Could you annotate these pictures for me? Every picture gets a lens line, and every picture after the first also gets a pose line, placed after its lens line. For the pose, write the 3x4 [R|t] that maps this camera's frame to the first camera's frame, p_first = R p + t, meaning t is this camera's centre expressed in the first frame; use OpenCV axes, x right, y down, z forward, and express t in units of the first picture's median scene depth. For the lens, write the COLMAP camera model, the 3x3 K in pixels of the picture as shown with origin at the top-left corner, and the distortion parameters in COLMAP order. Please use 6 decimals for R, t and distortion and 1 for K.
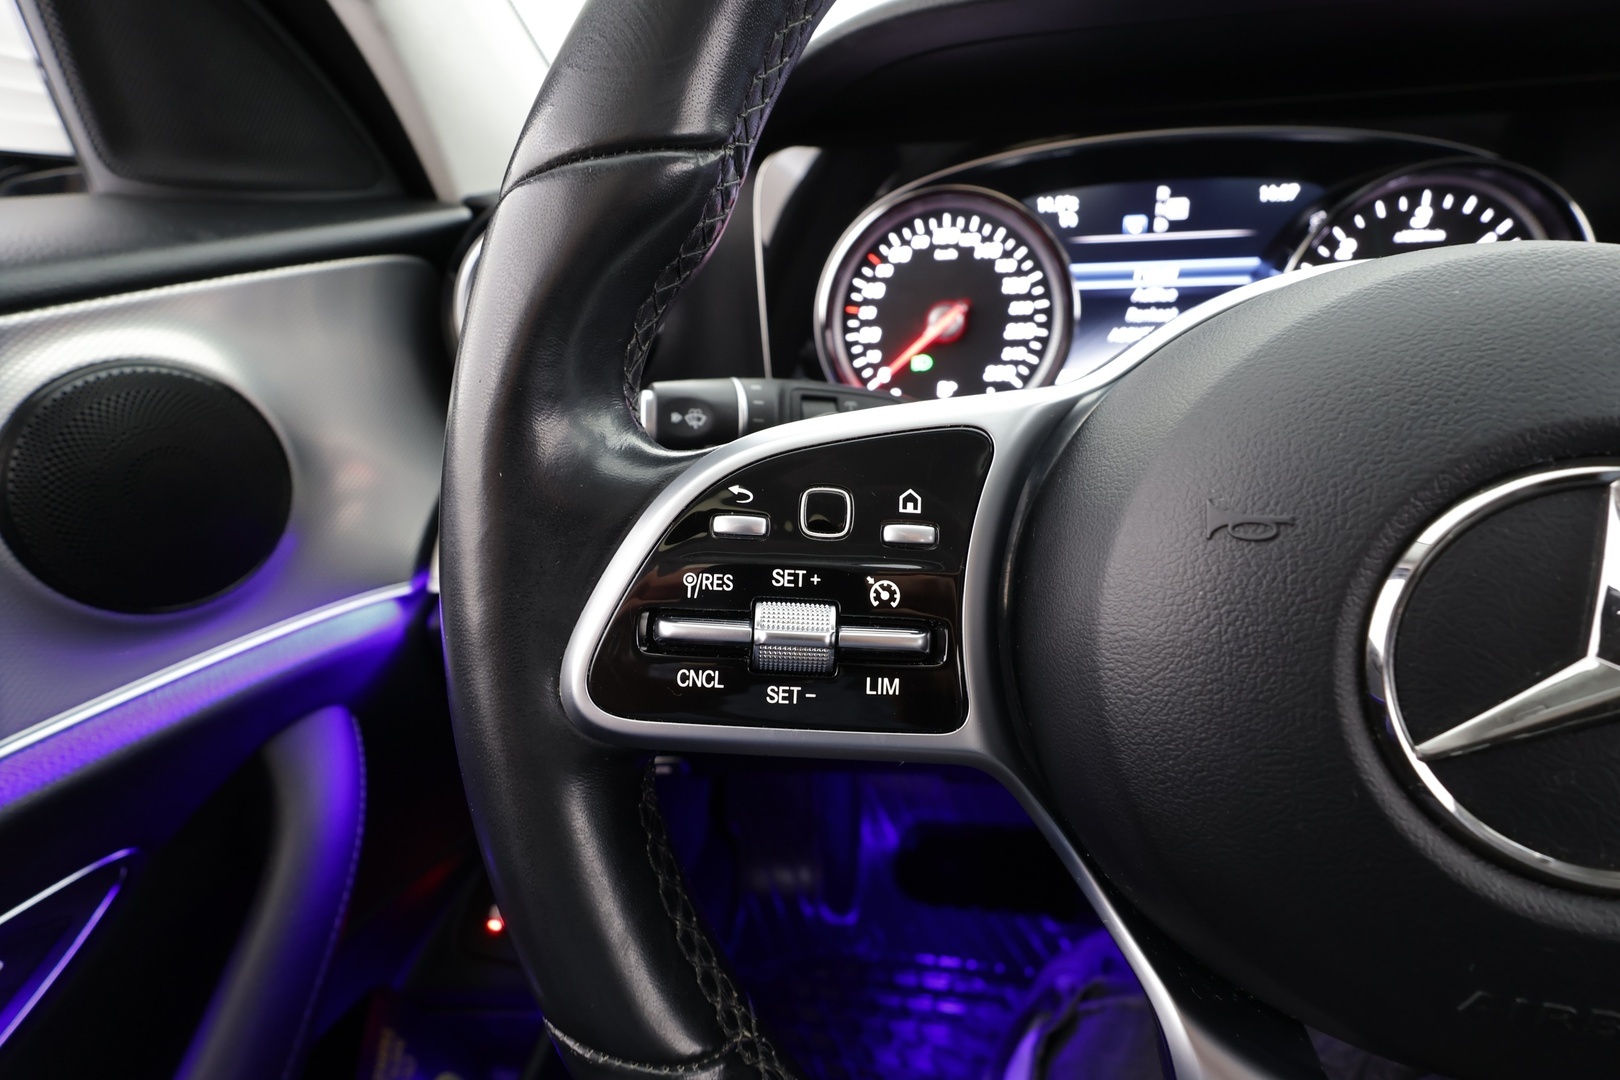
lens RADIAL K [[744.8, 0, 810.3], [0, 744.8, 556.5], [0, 0, 1]] dist [-0.005811, 0.003667]
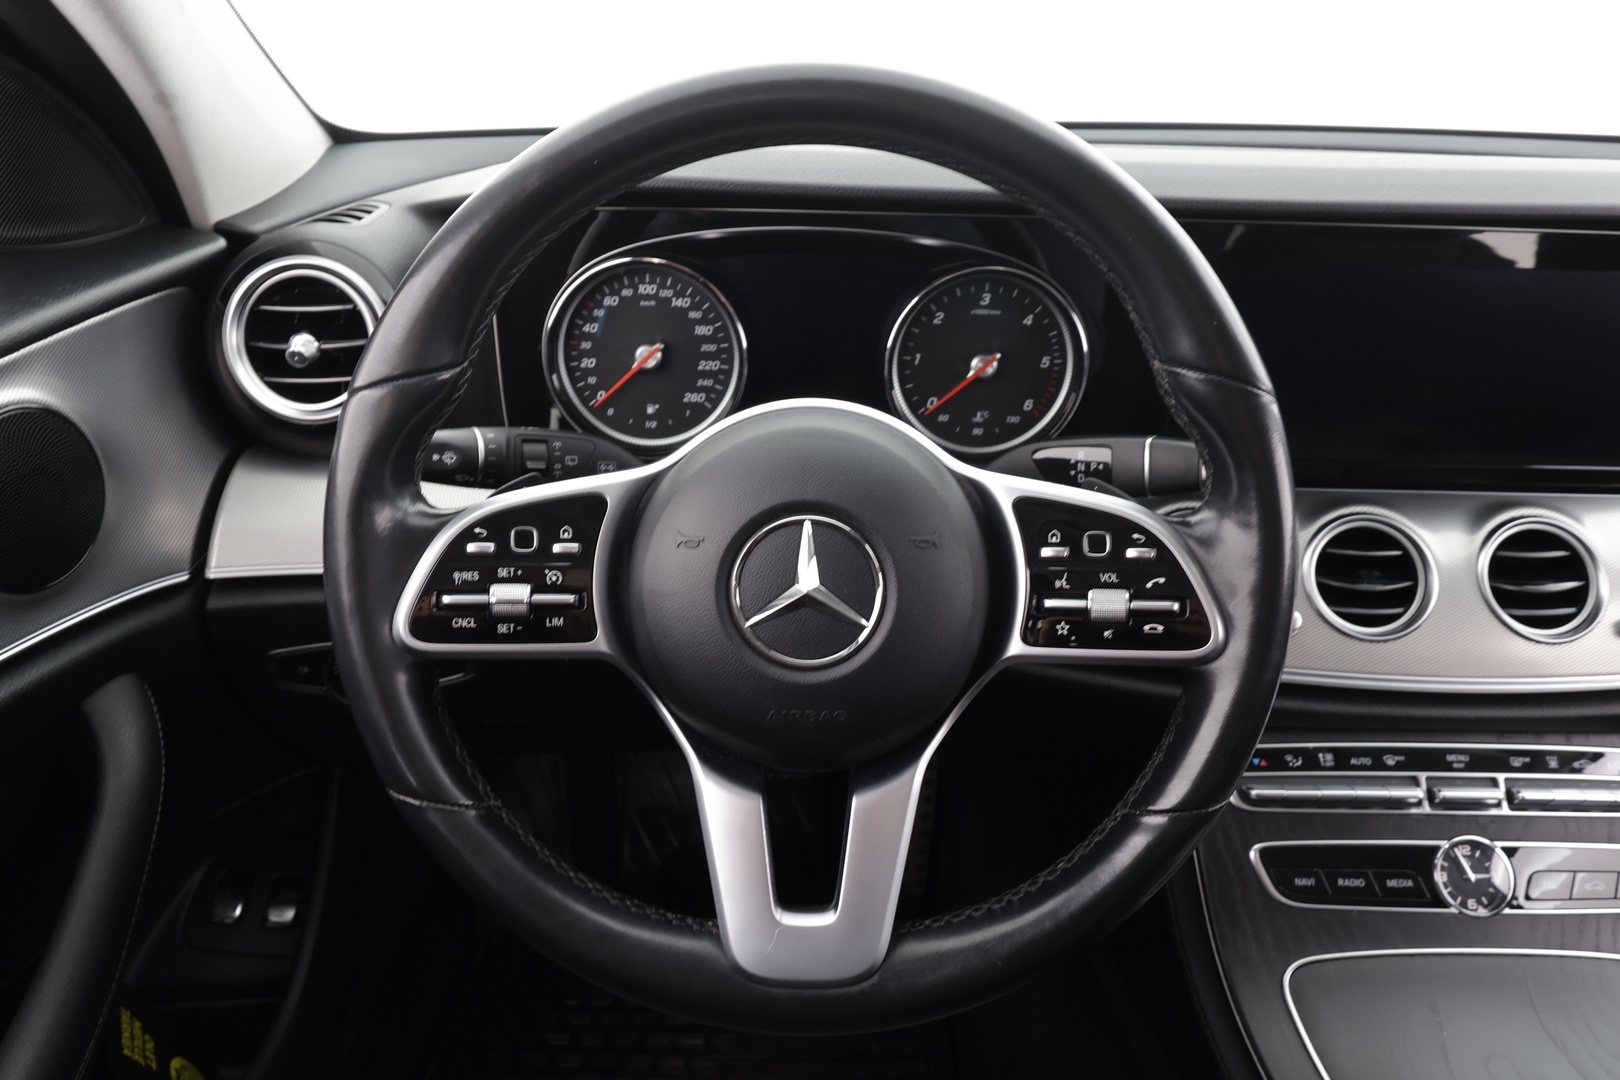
lens RADIAL K [[1154.7, 0, 810.9], [0, 1154.7, 547.1], [0, 0, 1]] dist [-0.008455, 0.007444]
pose [[0.982067, -0.012937, 0.188088, 0.085087], [0.008568, 0.999675, 0.024026, -0.045715], [-0.188337, -0.021984, 0.981858, -0.984149]]
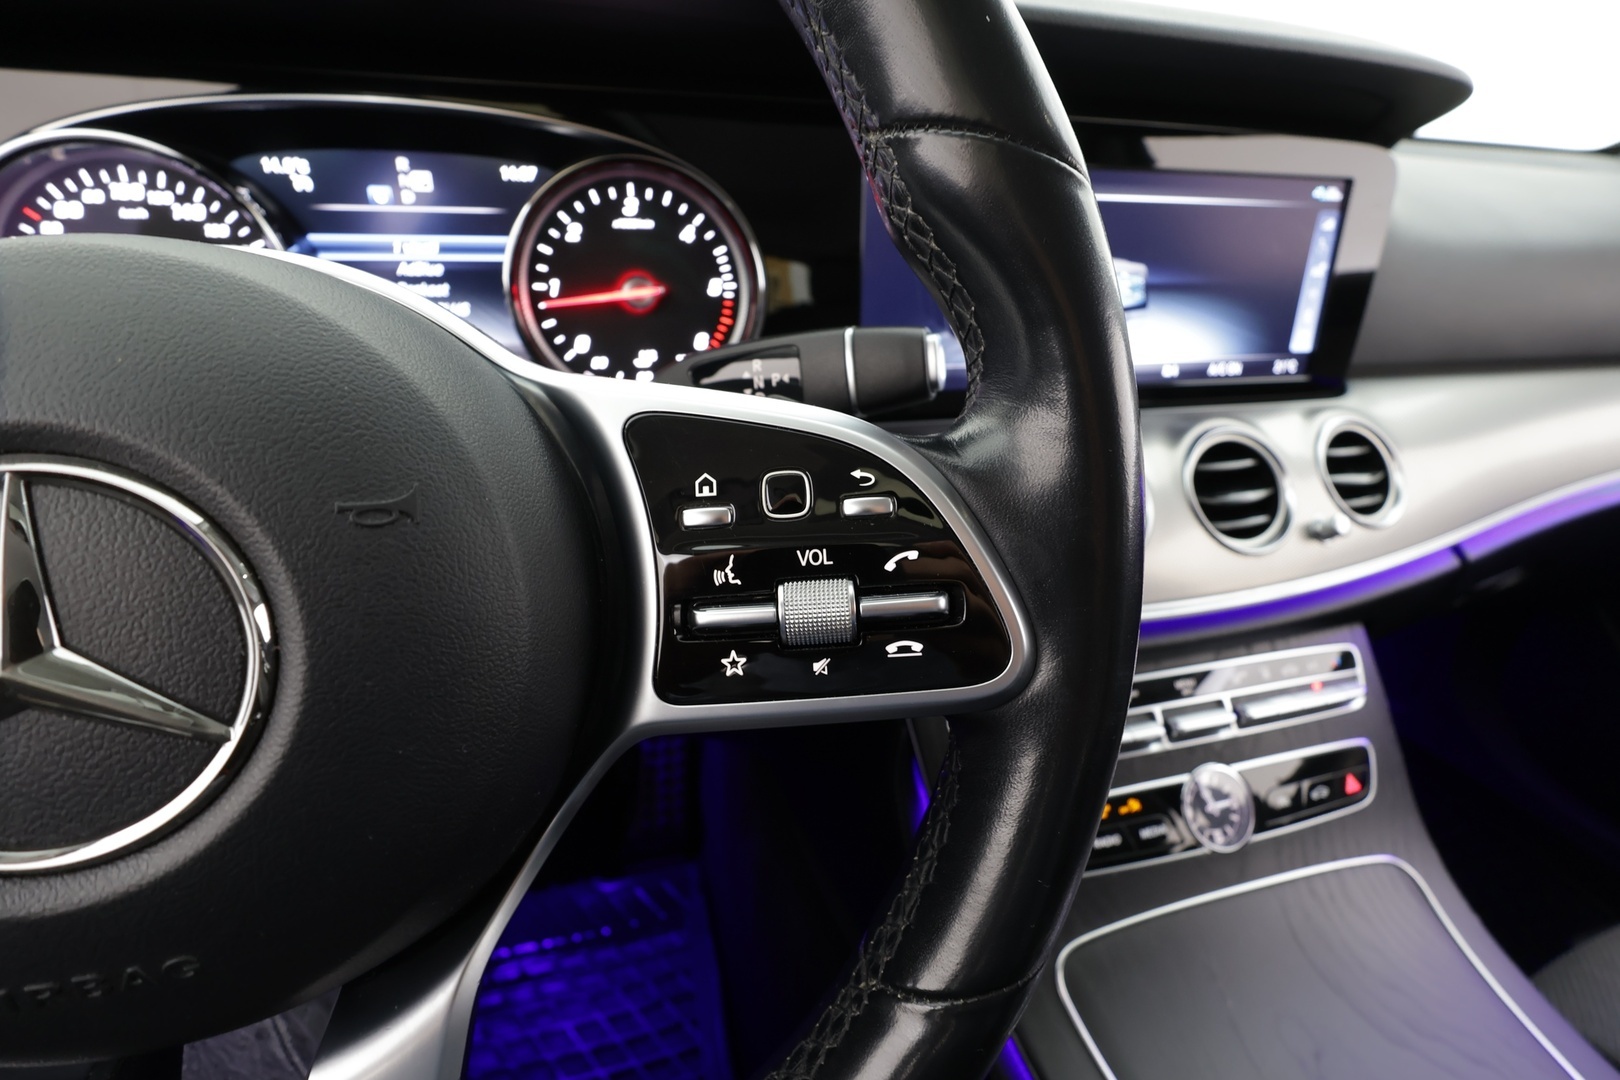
lens RADIAL K [[744.8, 0, 810.6], [0, 744.8, 532.2], [0, 0, 1]] dist [-0.005811, 0.003667]
pose [[0.899272, -0.120587, 0.420438, 0.498146], [0.103109, 0.992599, 0.064150, -0.016099], [-0.425062, -0.014338, 0.905051, -0.119310]]
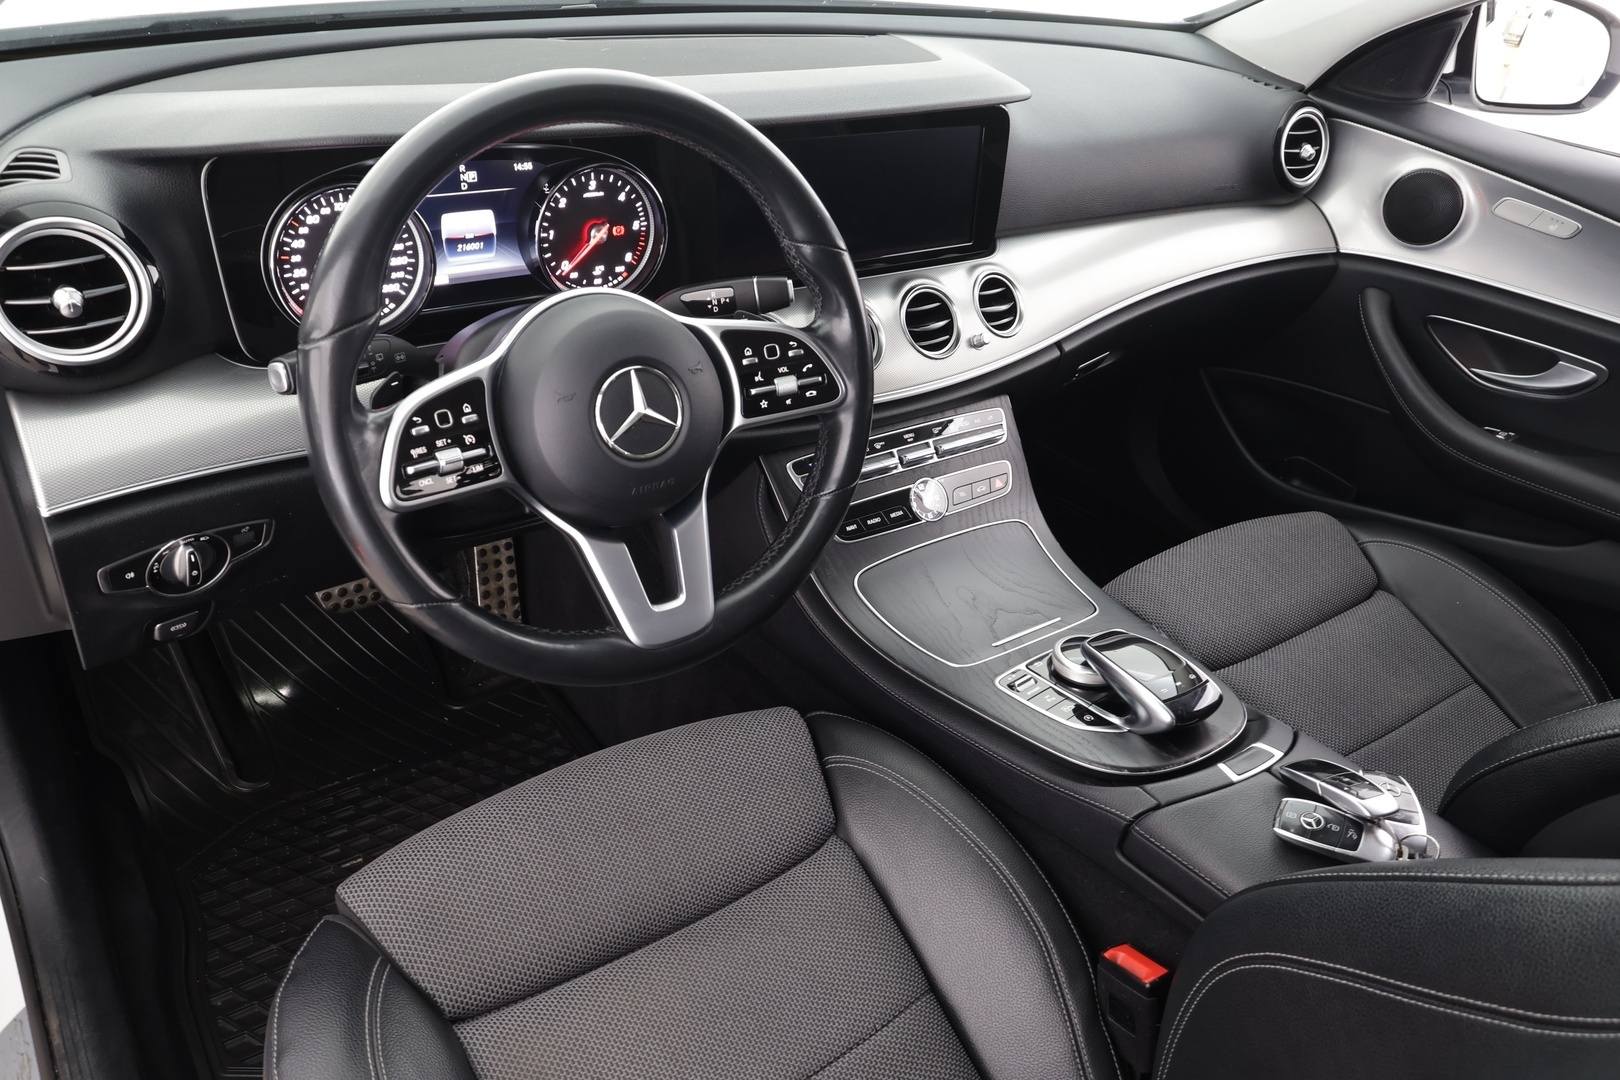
lens RADIAL K [[1154.7, 0, 801.8], [0, 1154.7, 543.0], [0, 0, 1]] dist [-0.008455, 0.007444]
pose [[0.703214, -0.291155, 0.648629, -0.925128], [0.157268, 0.953405, 0.257460, -0.239016], [-0.693366, -0.079041, 0.716237, -1.465302]]
